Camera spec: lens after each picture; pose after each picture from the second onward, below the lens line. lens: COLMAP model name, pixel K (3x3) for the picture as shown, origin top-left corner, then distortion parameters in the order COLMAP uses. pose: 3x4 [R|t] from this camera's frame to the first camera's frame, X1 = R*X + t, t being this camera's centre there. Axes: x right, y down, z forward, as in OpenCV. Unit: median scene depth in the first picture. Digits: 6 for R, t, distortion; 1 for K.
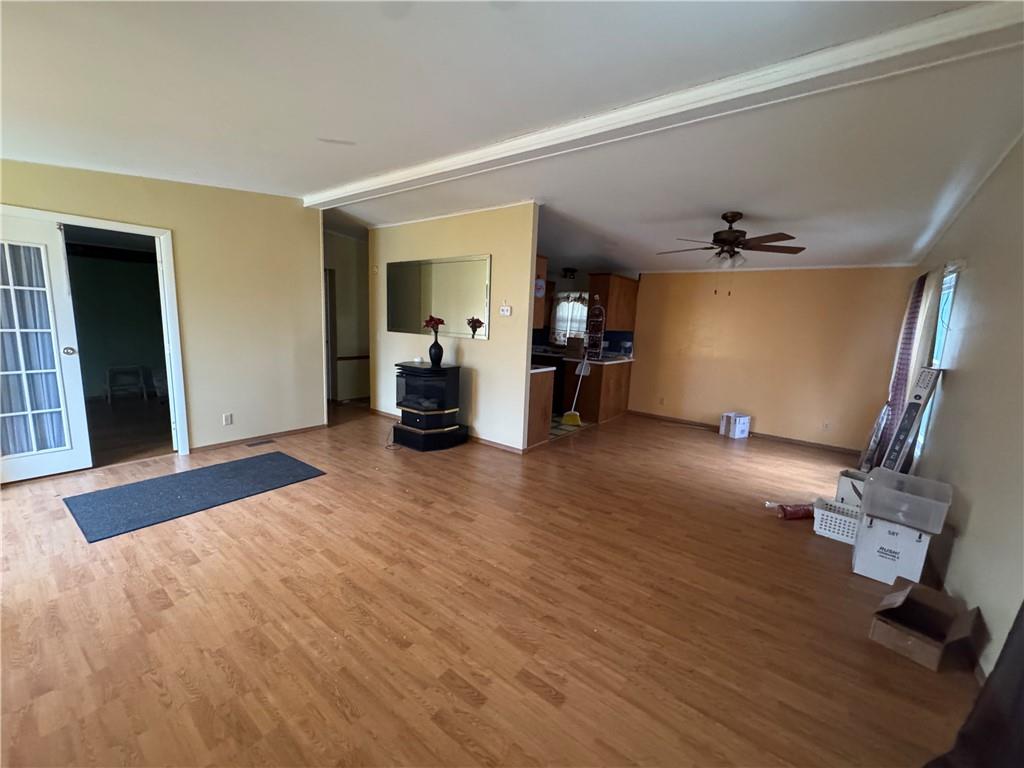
lens RADIAL K [[410.7, 0, 511.0], [0, 410.7, 383.1], [0, 0, 1]] dist [-0.003834, 0.000676]
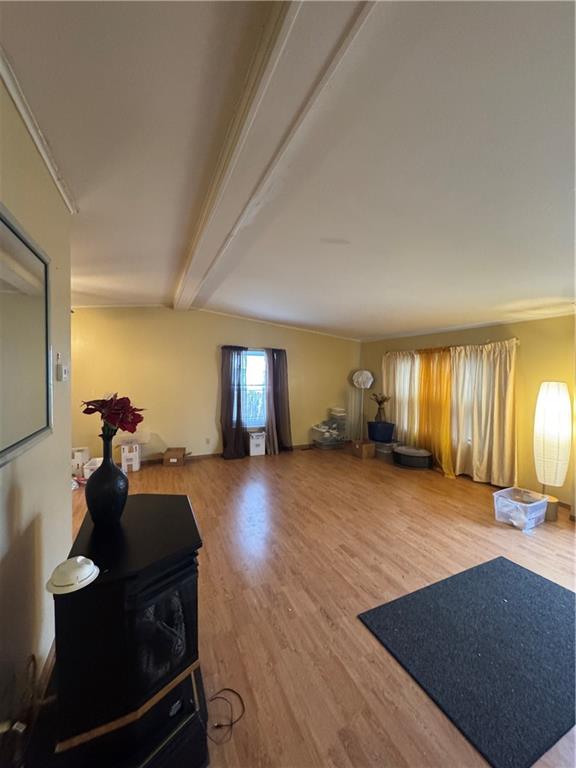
lens RADIAL K [[308.0, 0, 289.0], [0, 308.0, 383.2], [0, 0, 1]] dist [-0.003834, 0.000676]
pose [[-0.880595, -0.067891, 0.468981, -0.789750], [0.025854, 0.981327, 0.190604, -0.383627], [-0.473163, 0.179970, -0.862396, 2.004535]]
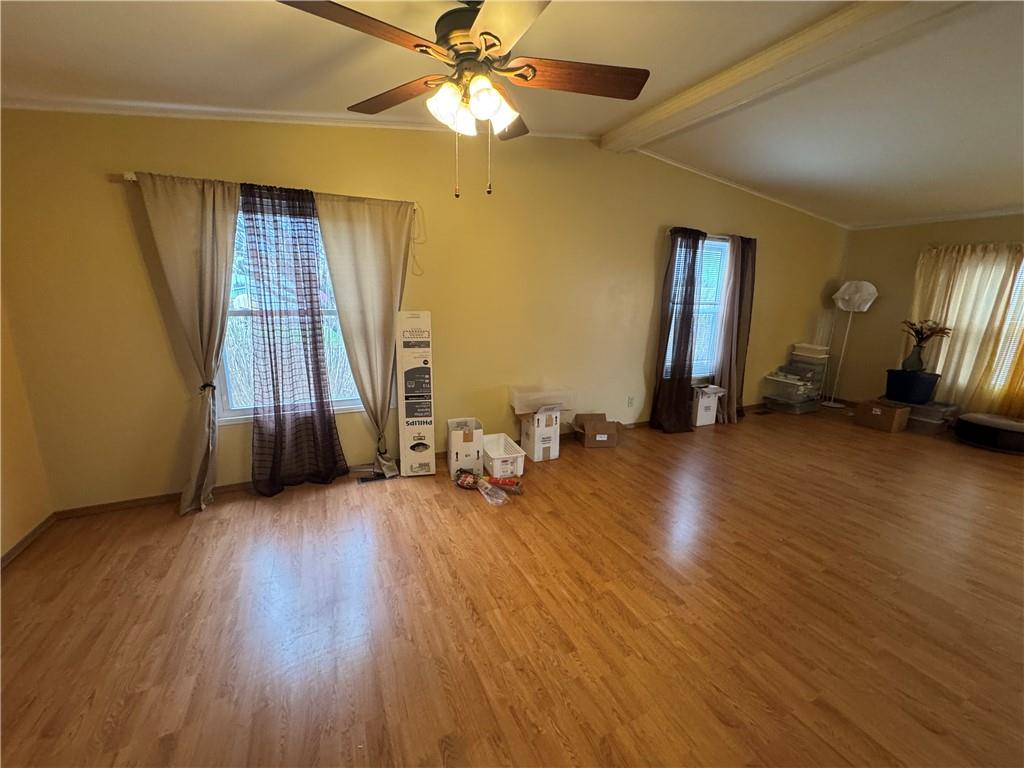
lens RADIAL K [[410.7, 0, 510.1], [0, 410.7, 380.3], [0, 0, 1]] dist [-0.003834, 0.000676]
pose [[-0.885011, -0.159120, 0.437535, 0.393729], [0.013770, 0.930425, 0.366223, -0.284210], [-0.465367, 0.330136, -0.821245, 2.044774]]
